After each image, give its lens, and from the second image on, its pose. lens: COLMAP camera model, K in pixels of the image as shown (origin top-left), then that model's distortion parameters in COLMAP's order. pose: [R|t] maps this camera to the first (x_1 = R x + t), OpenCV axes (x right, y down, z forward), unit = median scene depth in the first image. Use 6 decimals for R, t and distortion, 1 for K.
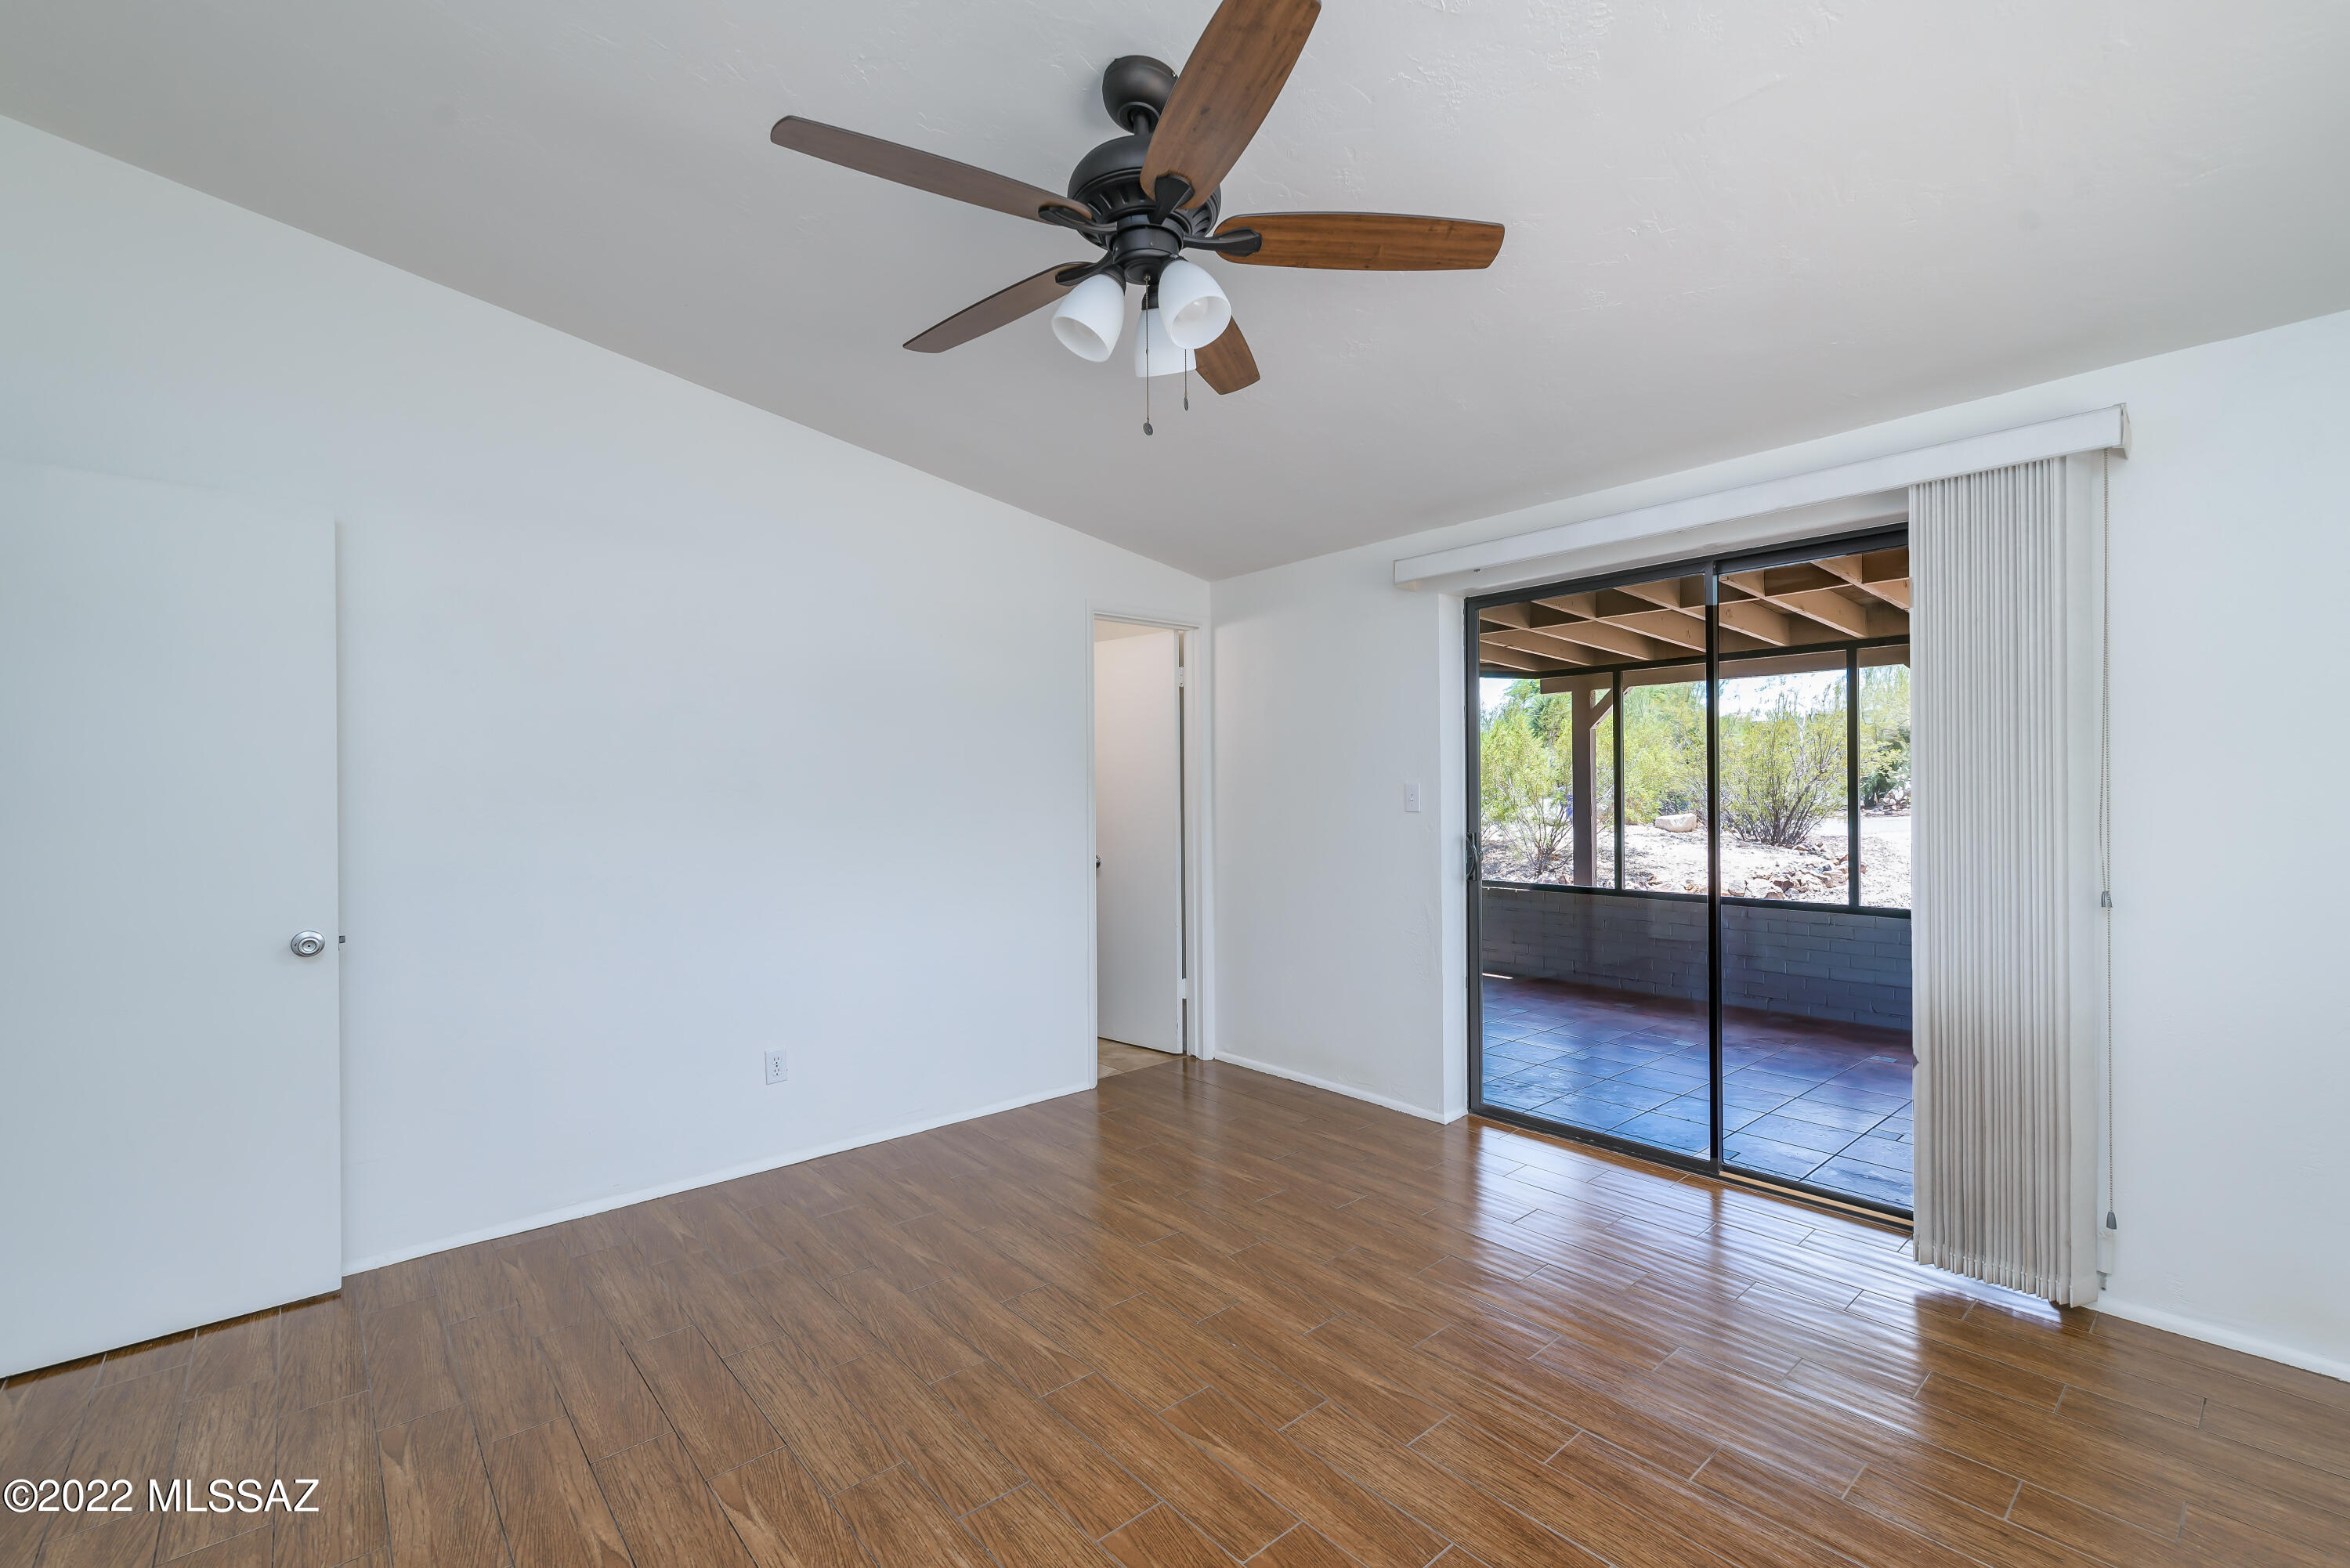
lens RADIAL K [[1018.6, 0, 1177.9], [0, 1018.6, 791.8], [0, 0, 1]] dist [0.002908, 0.000188]
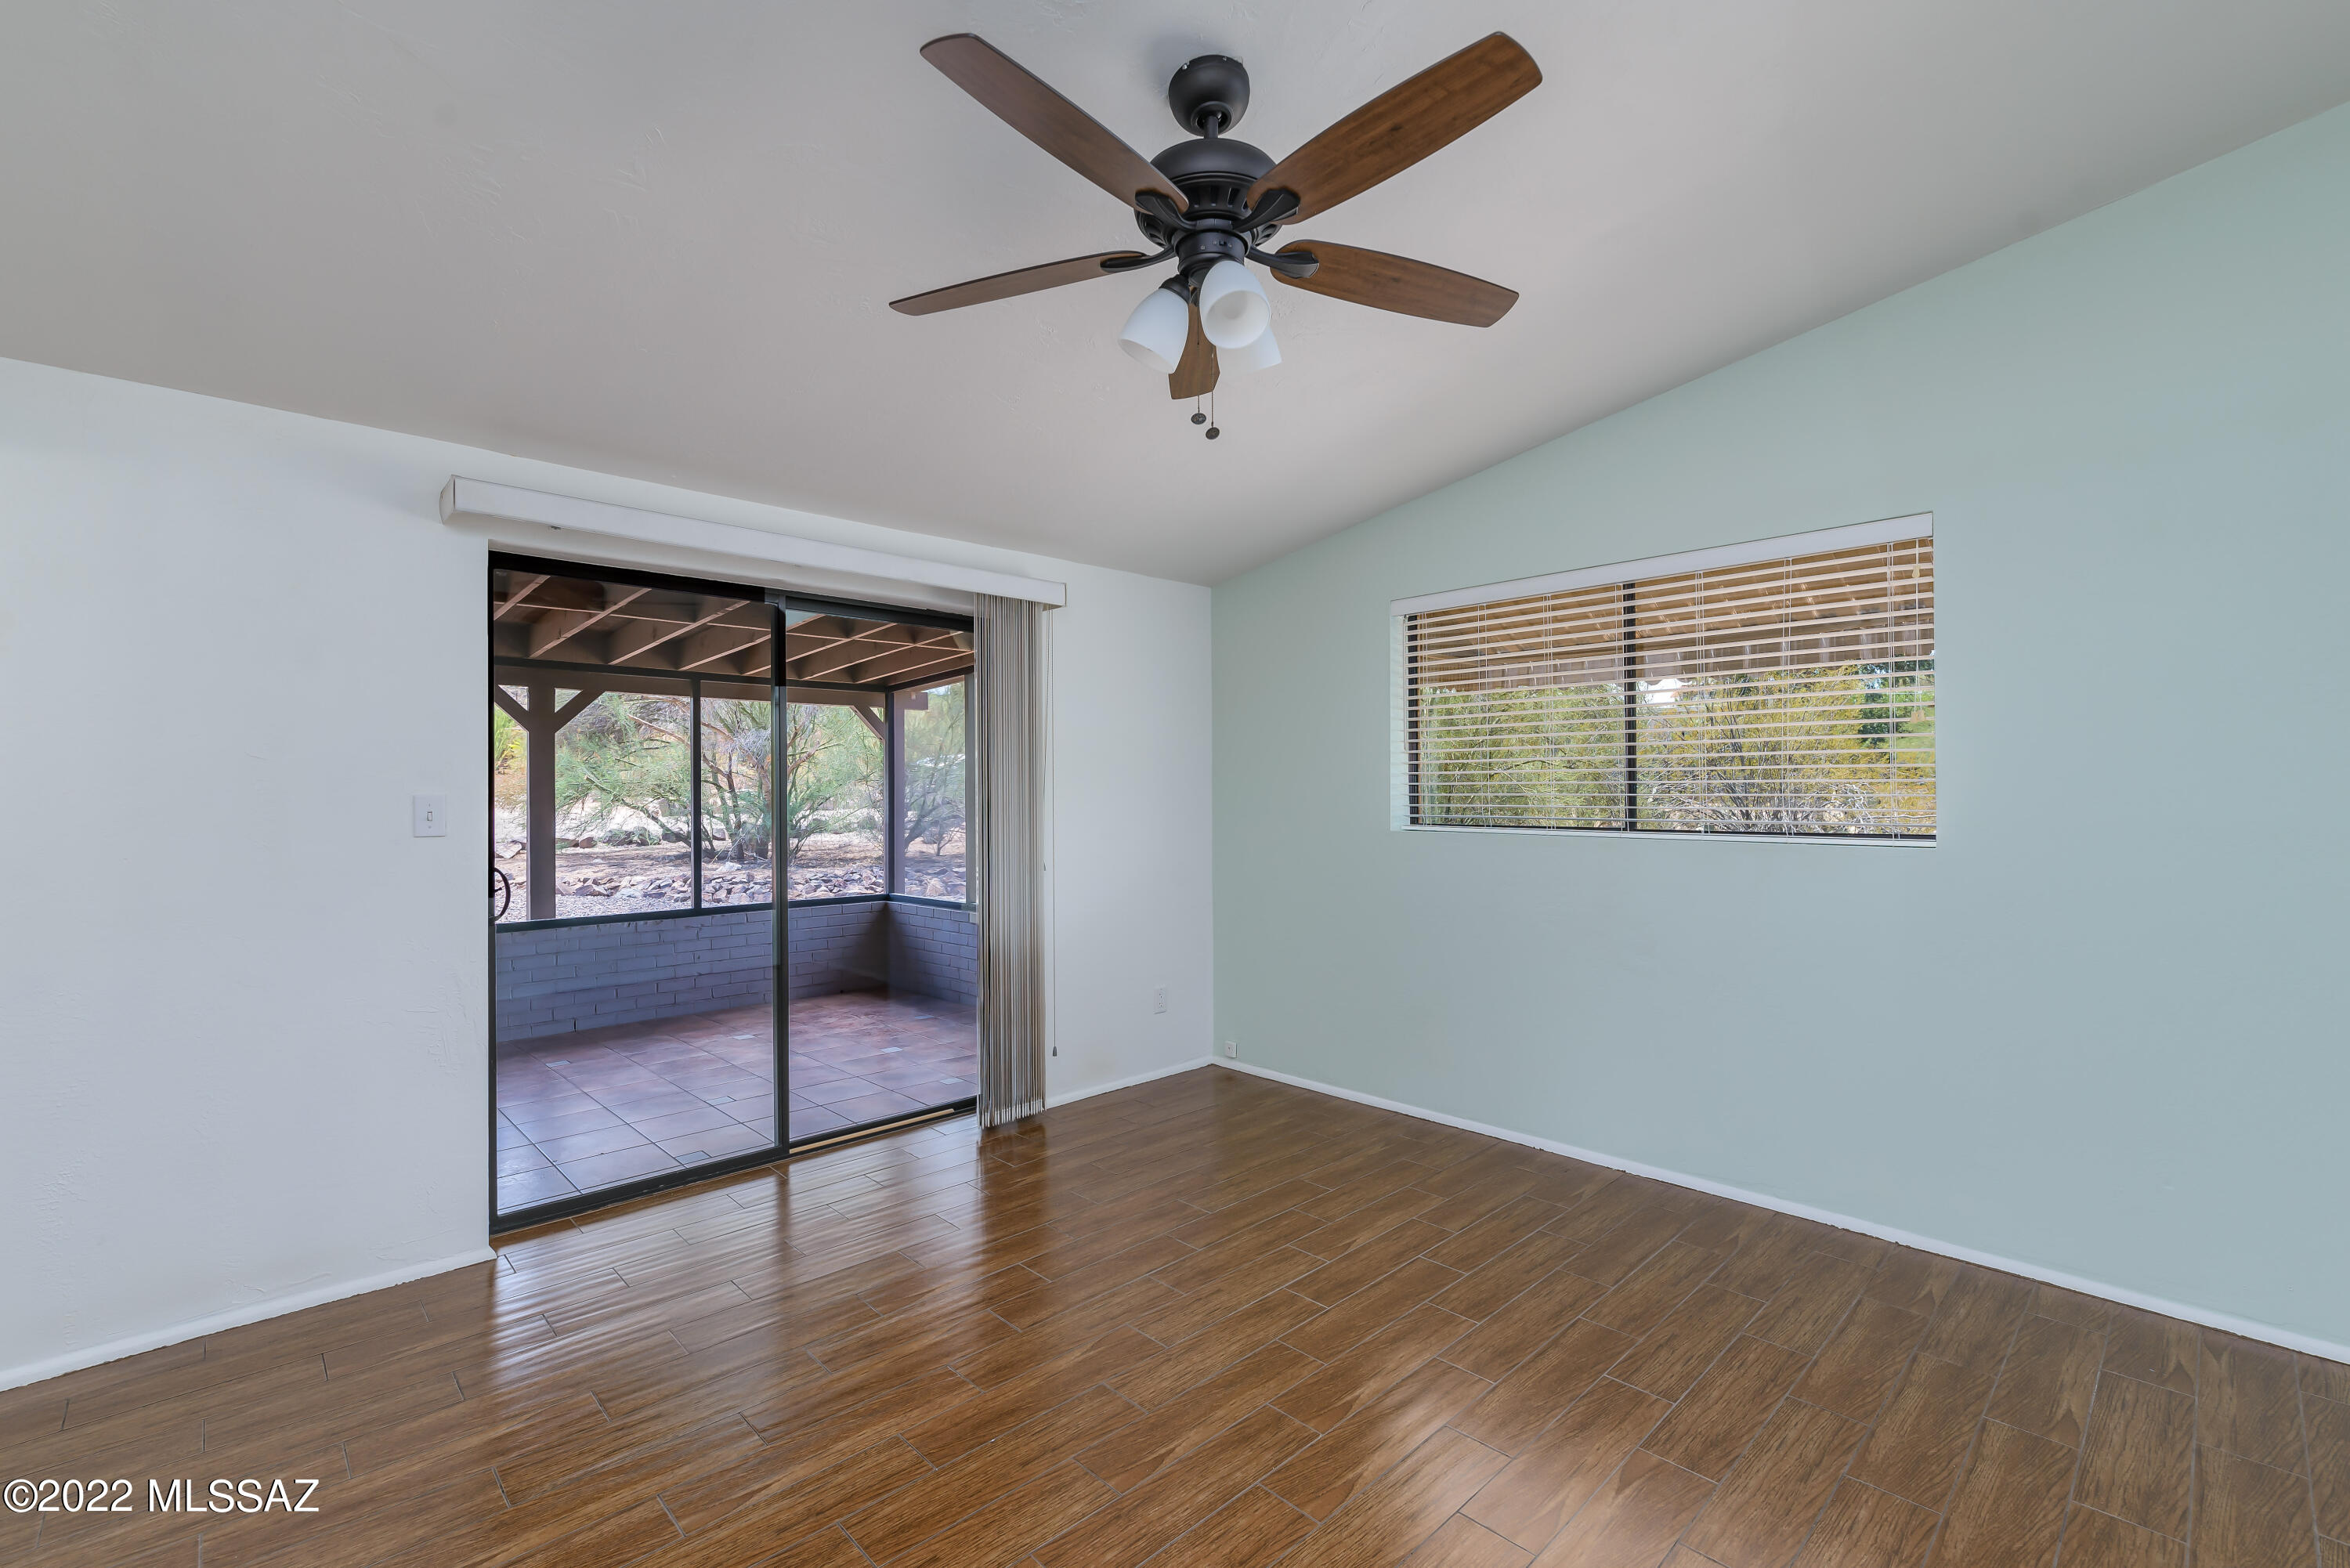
lens RADIAL K [[1018.6, 0, 1177.9], [0, 1018.6, 791.8], [0, 0, 1]] dist [0.002908, 0.000188]
pose [[-0.052774, 0.013878, 0.998510, -0.597470], [0.009717, 0.999863, -0.013383, 0.004185], [-0.998559, 0.008997, -0.052902, 0.640525]]
